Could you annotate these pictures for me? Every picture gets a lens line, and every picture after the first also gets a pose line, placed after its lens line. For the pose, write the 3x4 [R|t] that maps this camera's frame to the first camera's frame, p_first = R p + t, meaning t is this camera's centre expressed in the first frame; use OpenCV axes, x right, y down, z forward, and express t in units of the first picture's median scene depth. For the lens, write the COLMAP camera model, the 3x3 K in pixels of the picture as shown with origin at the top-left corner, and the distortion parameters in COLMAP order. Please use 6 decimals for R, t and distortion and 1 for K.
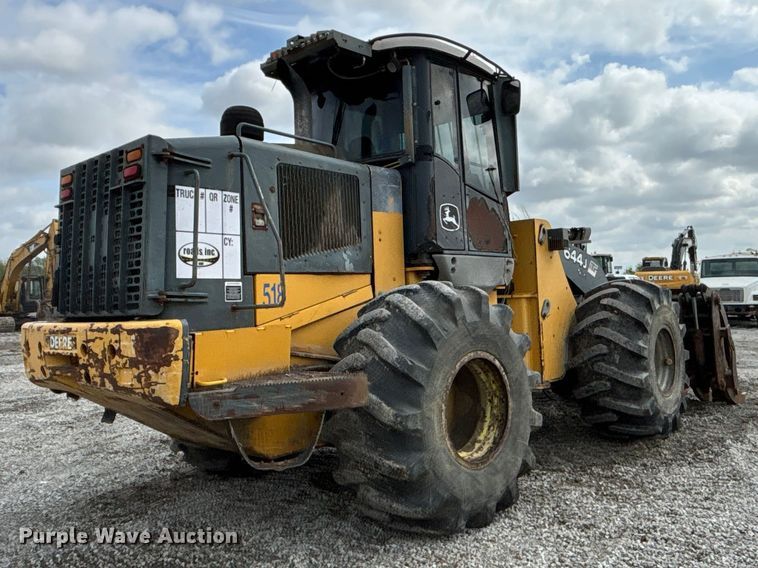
lens RADIAL K [[701.4, 0, 373.8], [0, 701.4, 278.5], [0, 0, 1]] dist [-0.001639, 0.000000]
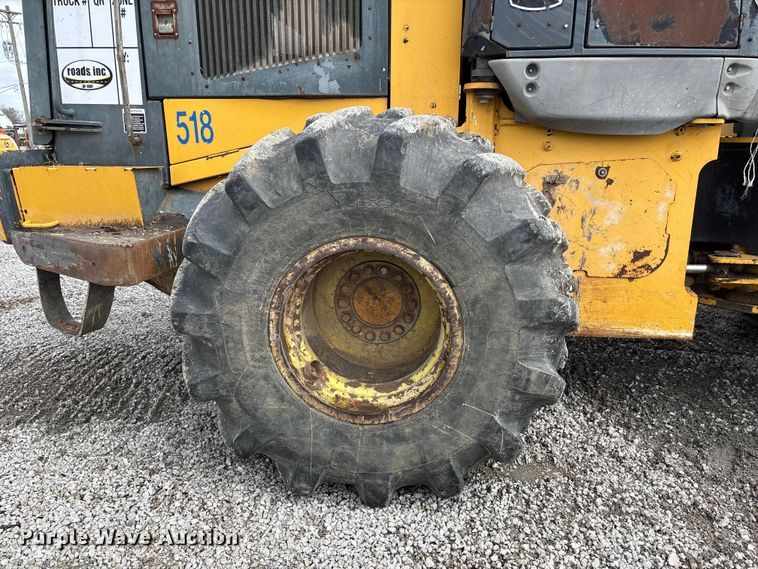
lens RADIAL K [[575.2, 0, 377.3], [0, 575.2, 284.9], [0, 0, 1]] dist [0.051554, -0.058665]
pose [[0.616926, 0.225539, -0.754013, 0.498862], [0.002072, 0.957590, 0.288128, 0.006655], [0.787019, -0.179316, 0.590294, 0.707563]]
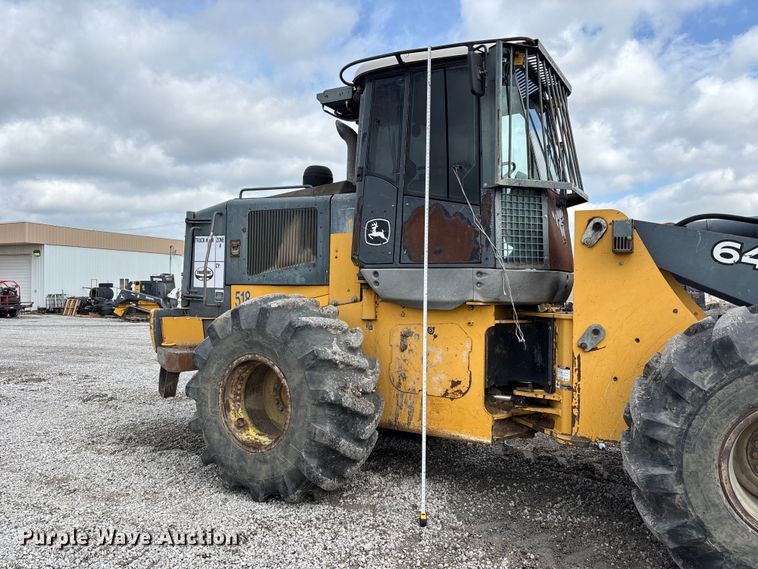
lens RADIAL K [[575.2, 0, 375.2], [0, 575.2, 287.8], [0, 0, 1]] dist [0.051554, -0.058665]
pose [[0.228259, 0.032248, -0.973066, 1.110177], [0.006007, 0.999386, 0.034530, -0.040711], [0.973582, -0.013727, 0.227925, 0.948396]]
